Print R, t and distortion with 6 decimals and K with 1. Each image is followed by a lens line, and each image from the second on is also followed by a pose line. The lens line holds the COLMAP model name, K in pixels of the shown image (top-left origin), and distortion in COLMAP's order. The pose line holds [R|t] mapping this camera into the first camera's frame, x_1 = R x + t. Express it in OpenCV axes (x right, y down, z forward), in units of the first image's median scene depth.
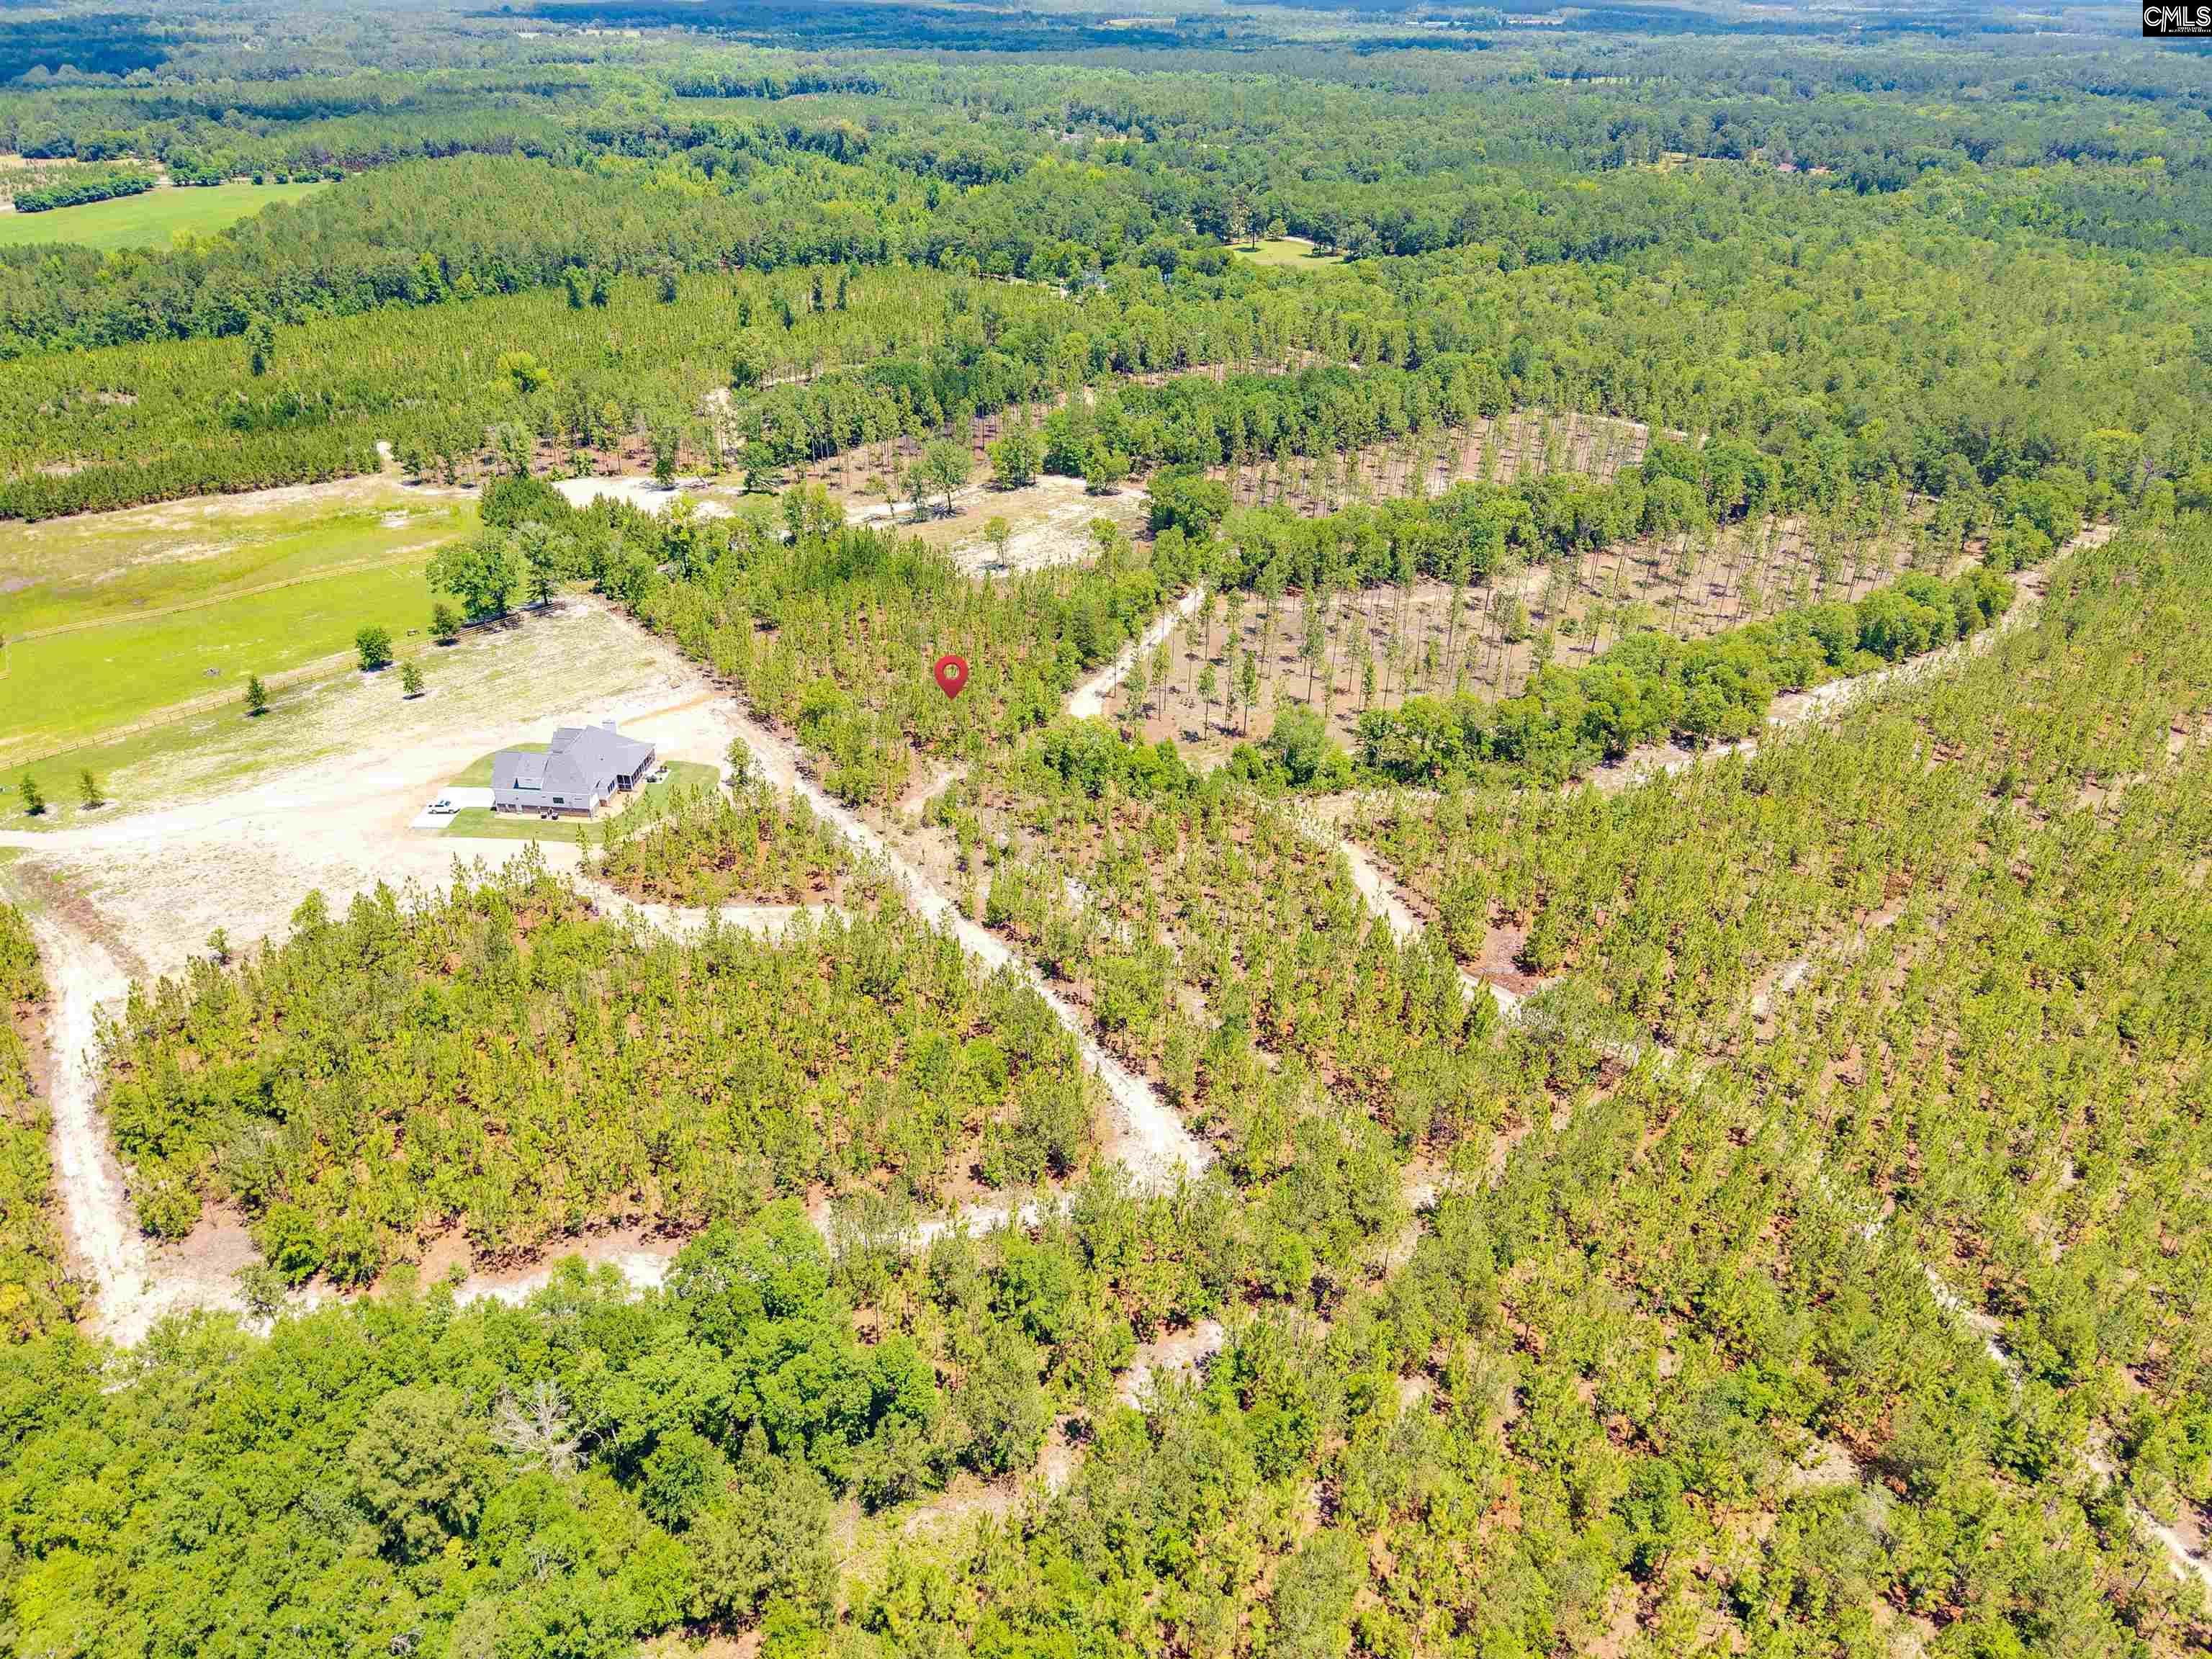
lens RADIAL K [[1471.8, 0, 1114.5], [0, 1471.8, 824.9], [0, 0, 1]] dist [0.041268, -0.049602]
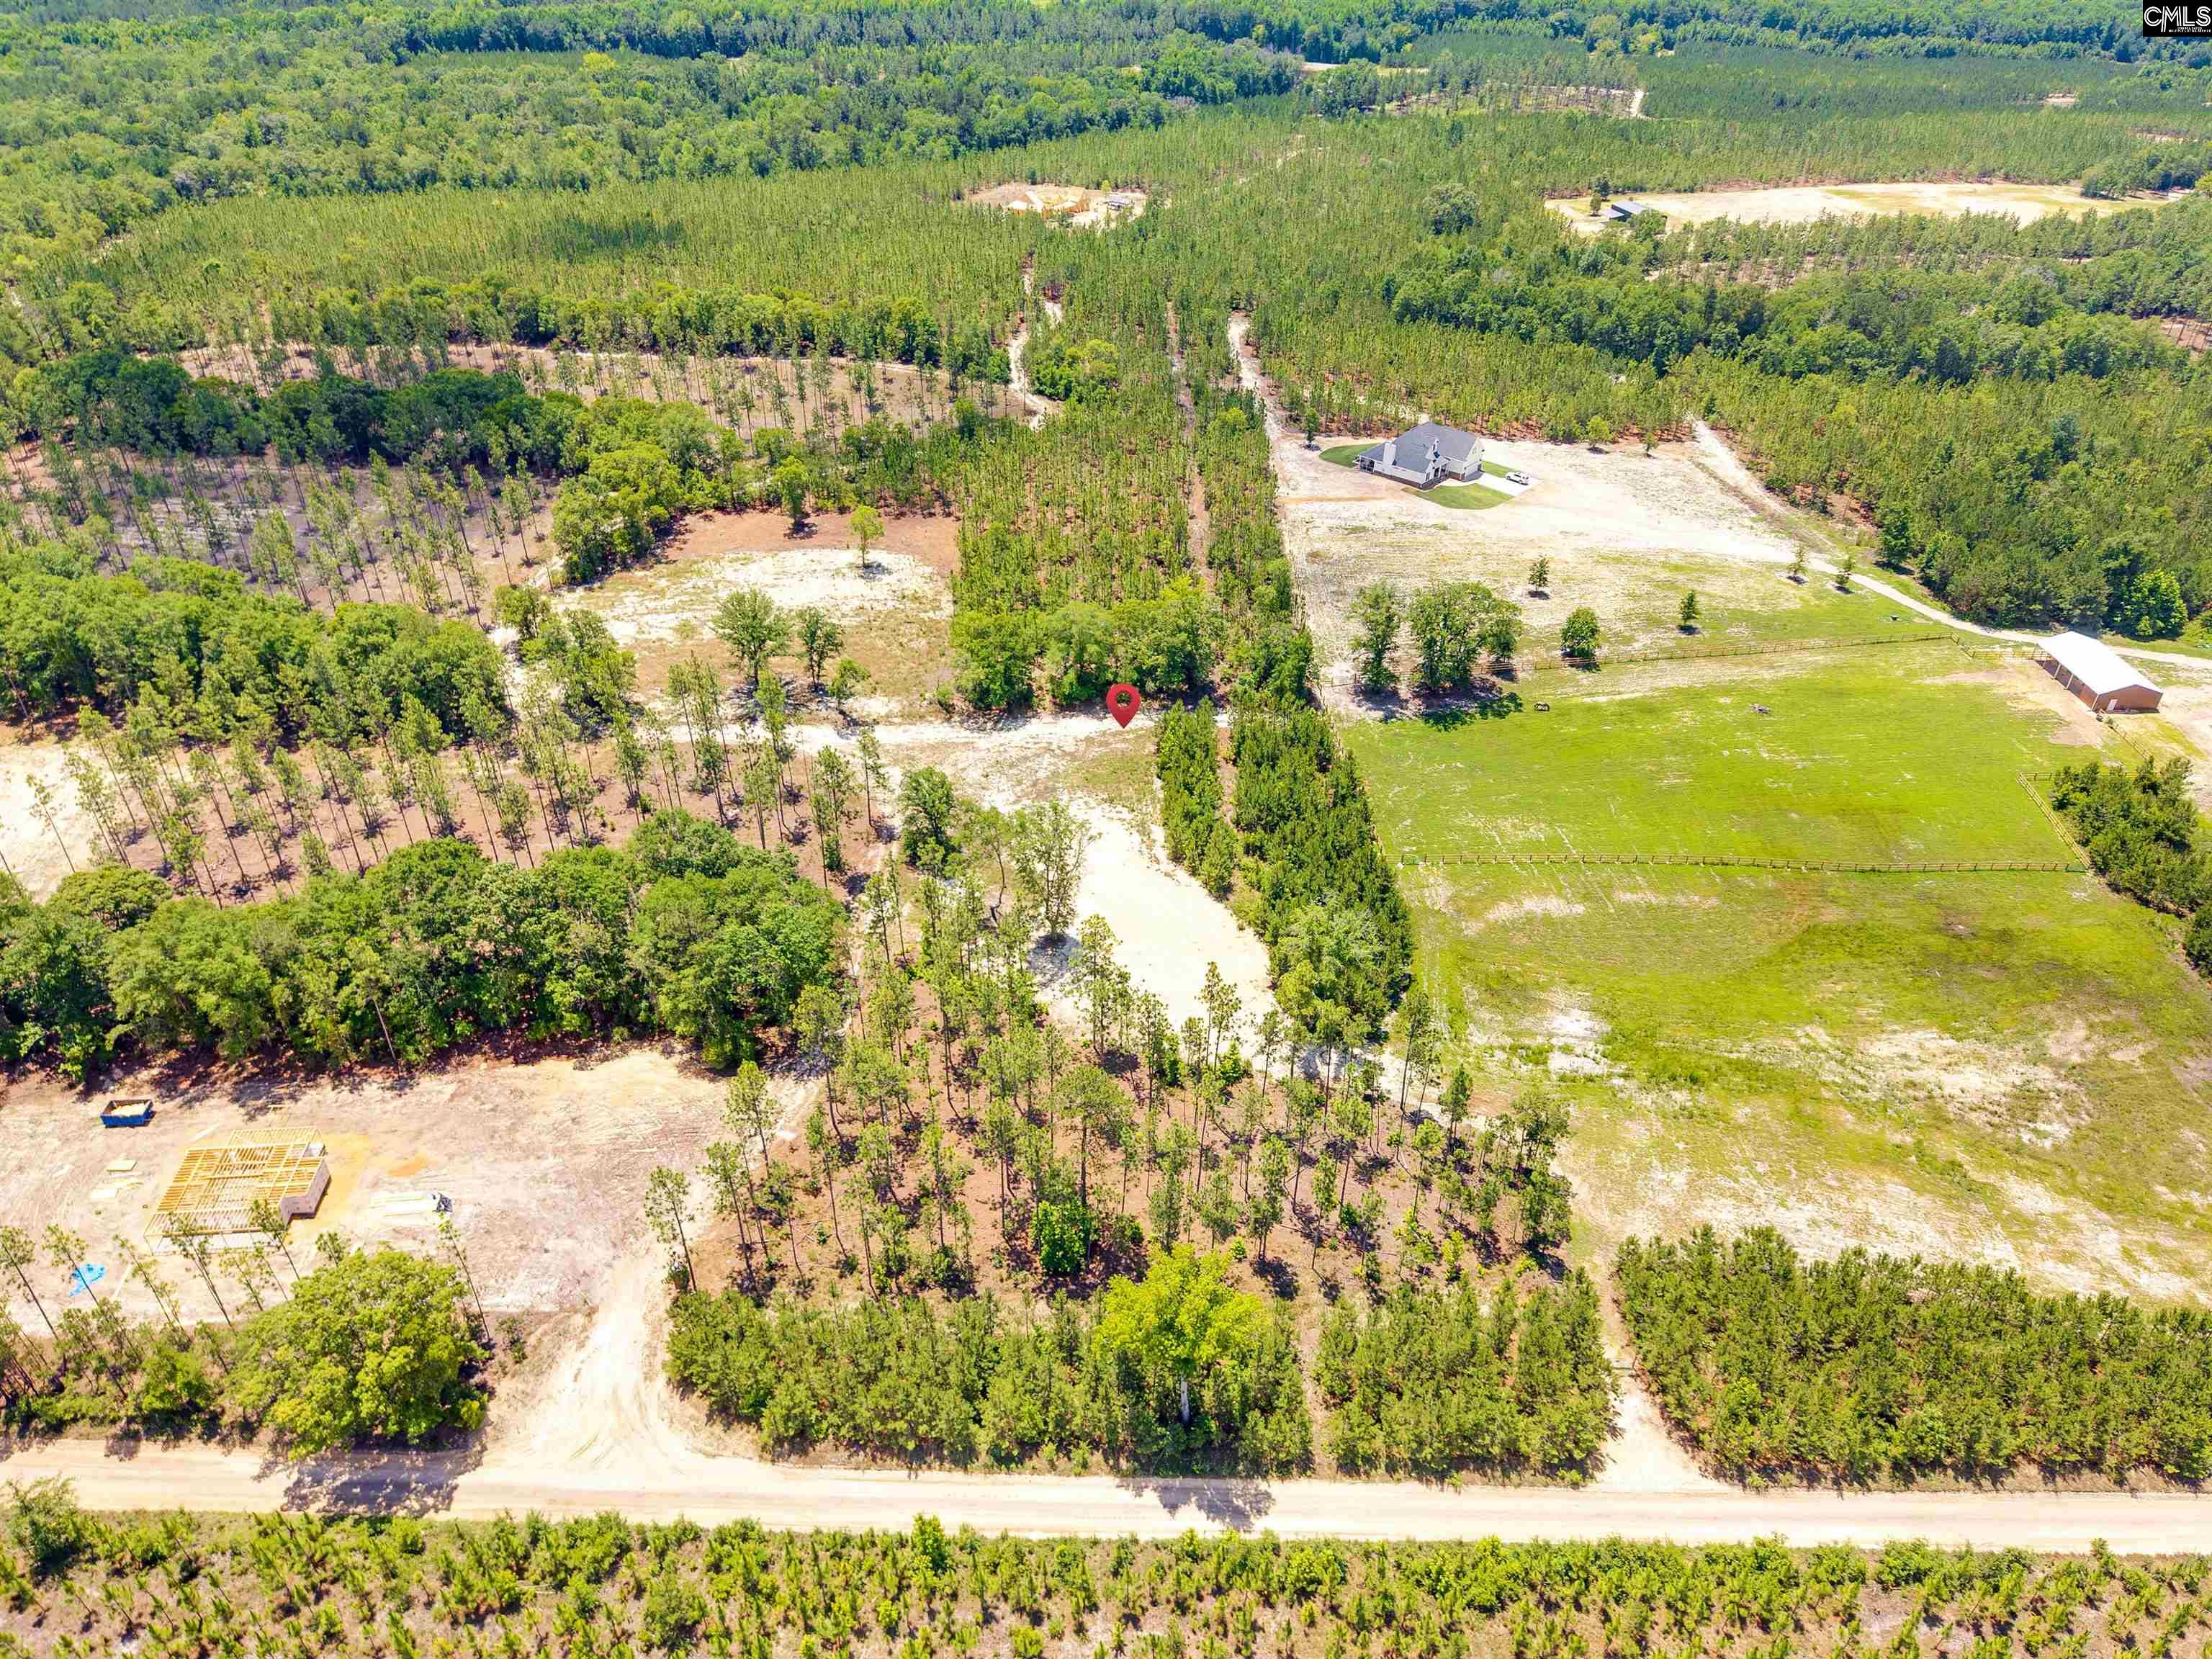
lens RADIAL K [[1471.8, 0, 1118.7], [0, 1471.8, 823.0], [0, 0, 1]] dist [0.041268, -0.049602]
pose [[-0.816306, -0.357006, 0.454083, -0.527799], [0.263698, 0.469096, 0.842860, -0.653021], [-0.513915, 0.807772, -0.288784, 1.097339]]
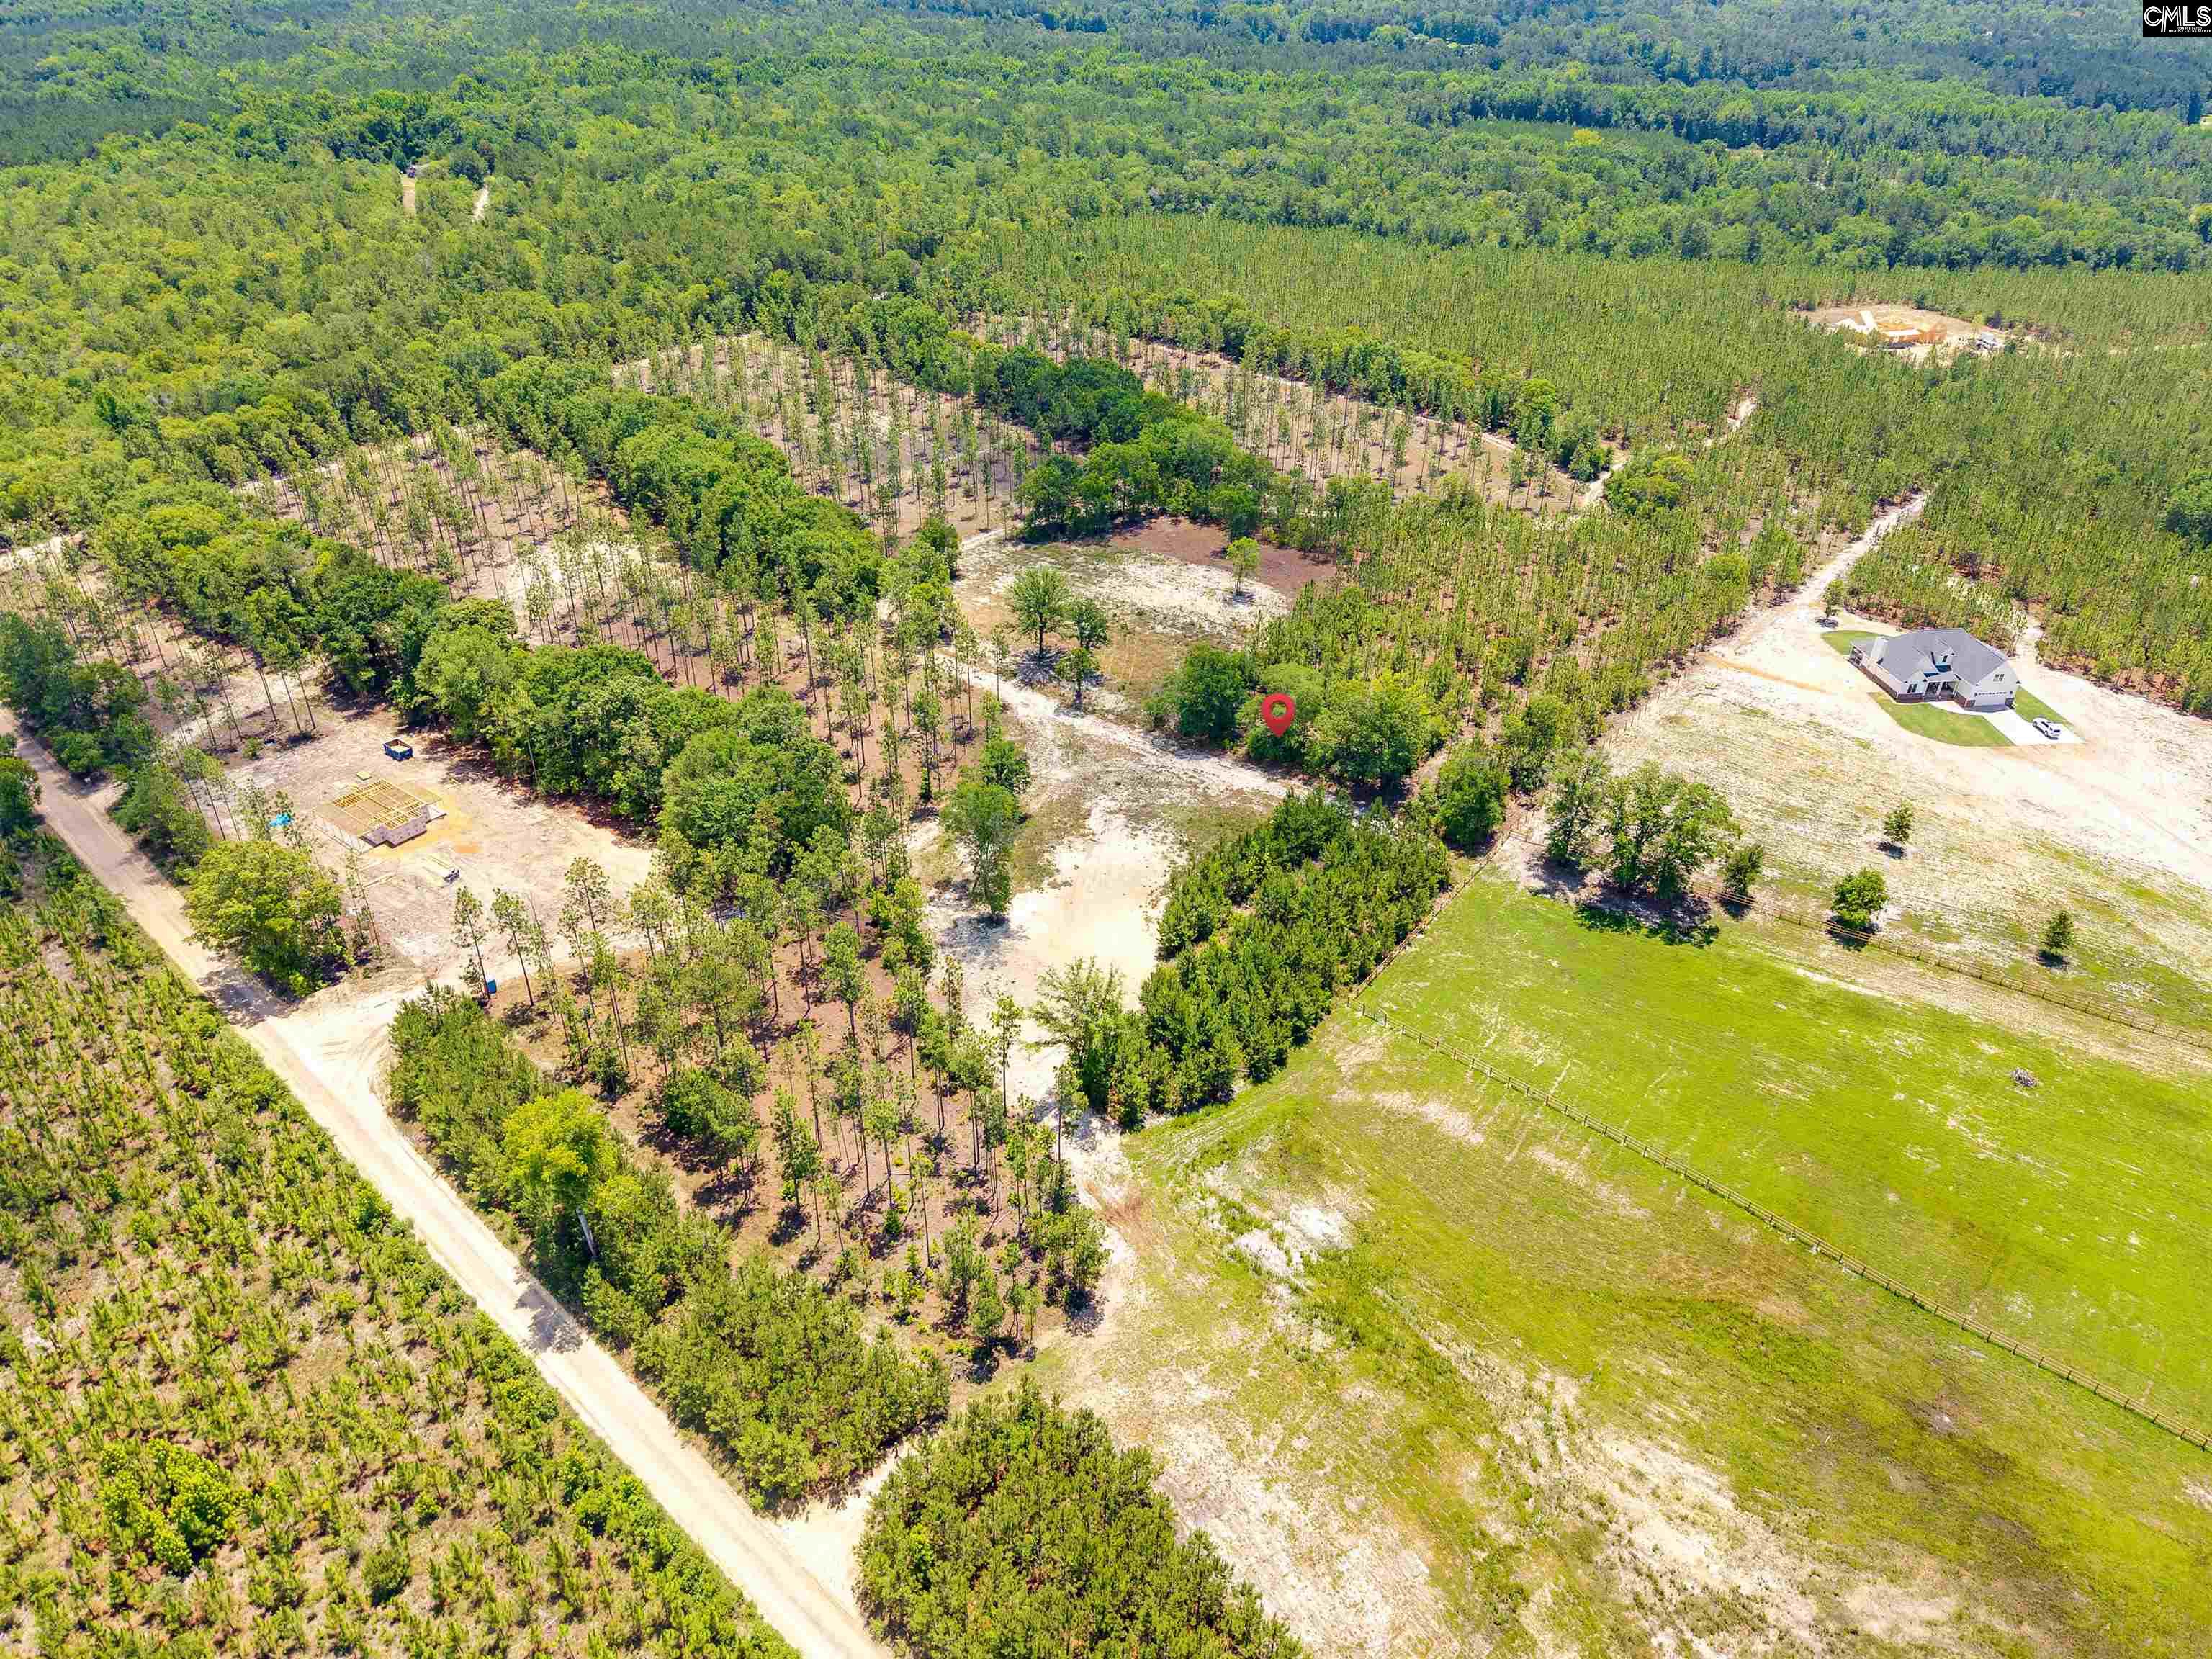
lens RADIAL K [[1471.8, 0, 1121.5], [0, 1471.8, 840.9], [0, 0, 1]] dist [0.041268, -0.049602]
pose [[-0.218197, -0.553336, 0.803871, -0.716165], [0.484154, 0.653826, 0.581469, -0.527277], [-0.847340, 0.516073, 0.125238, 0.879565]]
